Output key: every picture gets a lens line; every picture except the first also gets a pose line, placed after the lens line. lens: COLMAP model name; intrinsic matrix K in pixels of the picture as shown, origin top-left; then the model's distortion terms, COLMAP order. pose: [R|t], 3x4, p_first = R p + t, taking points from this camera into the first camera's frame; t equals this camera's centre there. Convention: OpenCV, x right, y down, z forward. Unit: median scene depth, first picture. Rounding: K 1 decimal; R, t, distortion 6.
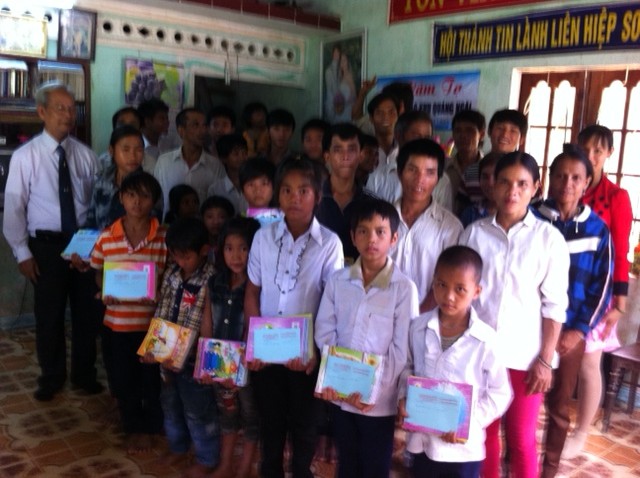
lens RADIAL K [[625.8, 0, 320.0], [0, 625.8, 239.0], [0, 0, 1]] dist [0.055697, -0.158202]
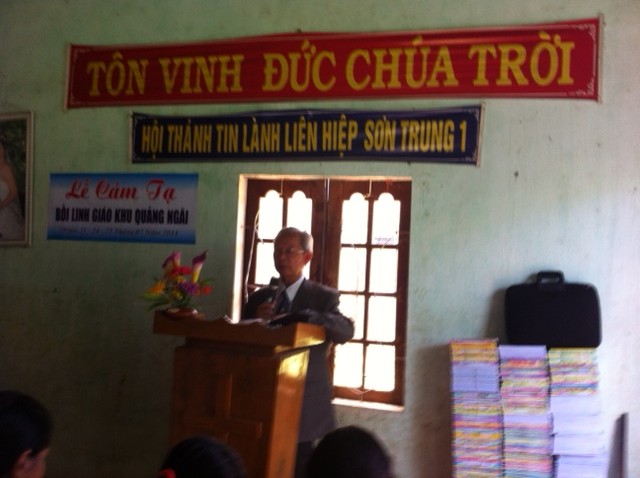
lens RADIAL K [[610.2, 0, 320.0], [0, 610.2, 239.0], [0, 0, 1]] dist [0.110946, -0.332388]
pose [[0.829930, 0.005707, 0.557838, -0.063582], [0.087273, 0.986308, -0.139931, -0.058232], [-0.550999, 0.164817, 0.818068, 0.277010]]
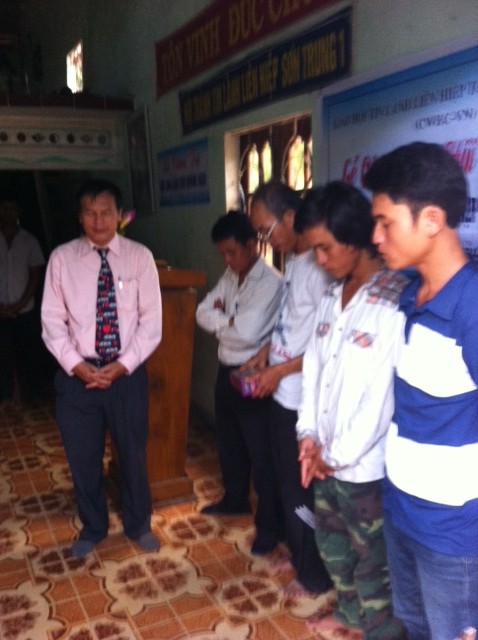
lens RADIAL K [[625.8, 0, 239.0], [0, 625.8, 320.0], [0, 0, 1]] dist [0.055697, -0.158202]
pose [[0.968875, -0.032807, -0.245368, 0.538015], [0.032120, 0.999461, -0.006804, 0.007249], [0.245459, -0.001289, 0.969406, 0.123556]]
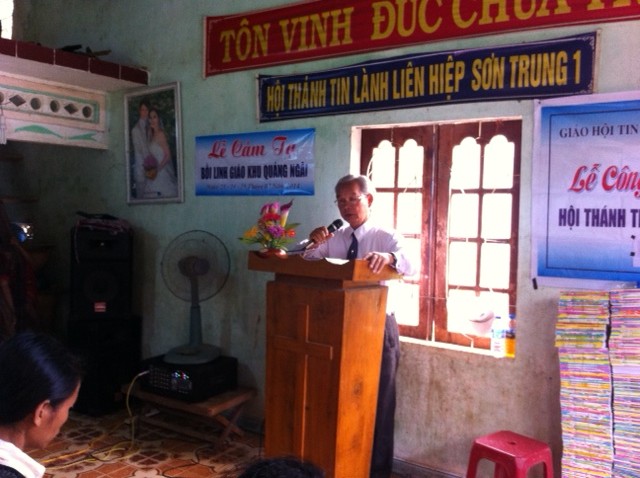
lens RADIAL K [[610.2, 0, 320.0], [0, 610.2, 239.0], [0, 0, 1]] dist [0.110946, -0.332388]
pose [[0.960282, -0.041137, 0.275981, 0.022669], [0.070694, 0.992671, -0.098014, -0.033439], [-0.269927, 0.113631, 0.956153, 0.215404]]
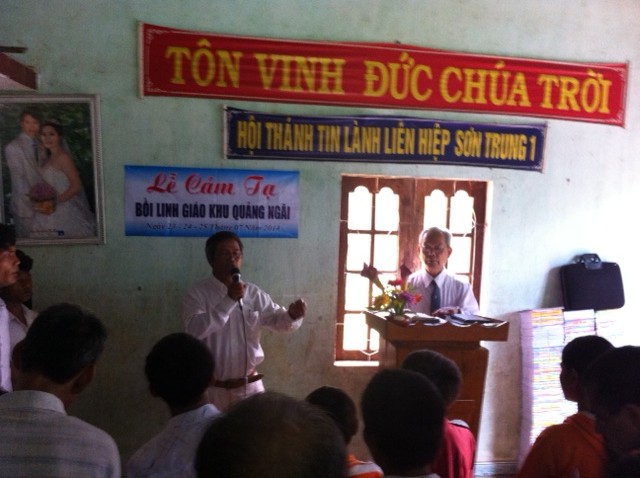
lens RADIAL K [[610.2, 0, 320.0], [0, 610.2, 239.0], [0, 0, 1]] dist [0.110946, -0.332388]
pose [[0.518227, -0.109094, 0.848257, -0.475929], [0.132051, 0.990144, 0.046668, -0.218967], [-0.844987, 0.087829, 0.527525, 0.560082]]
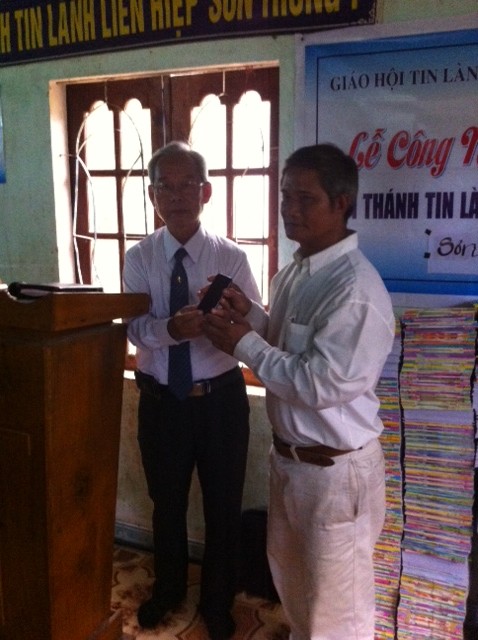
lens RADIAL K [[610.2, 0, 223.5], [0, 610.2, 319.0], [0, 0, 1]] dist [0.110946, -0.332388]
pose [[0.891719, -0.131348, 0.433110, 0.169249], [0.118203, 0.991336, 0.057273, -0.055378], [-0.436880, 0.000124, 0.899520, 0.393401]]
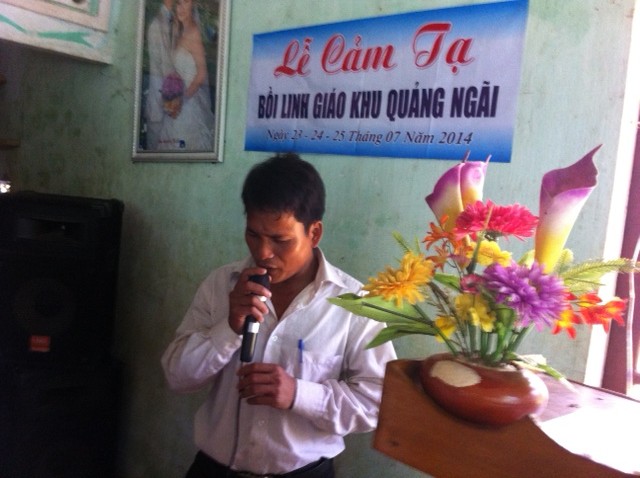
lens RADIAL K [[610.2, 0, 320.0], [0, 610.2, 239.0], [0, 0, 1]] dist [0.110946, -0.332388]
pose [[0.987417, 0.038719, 0.153328, 0.094427], [-0.028299, 0.997176, -0.069566, -0.108748], [-0.155588, 0.064351, 0.985724, 0.713440]]
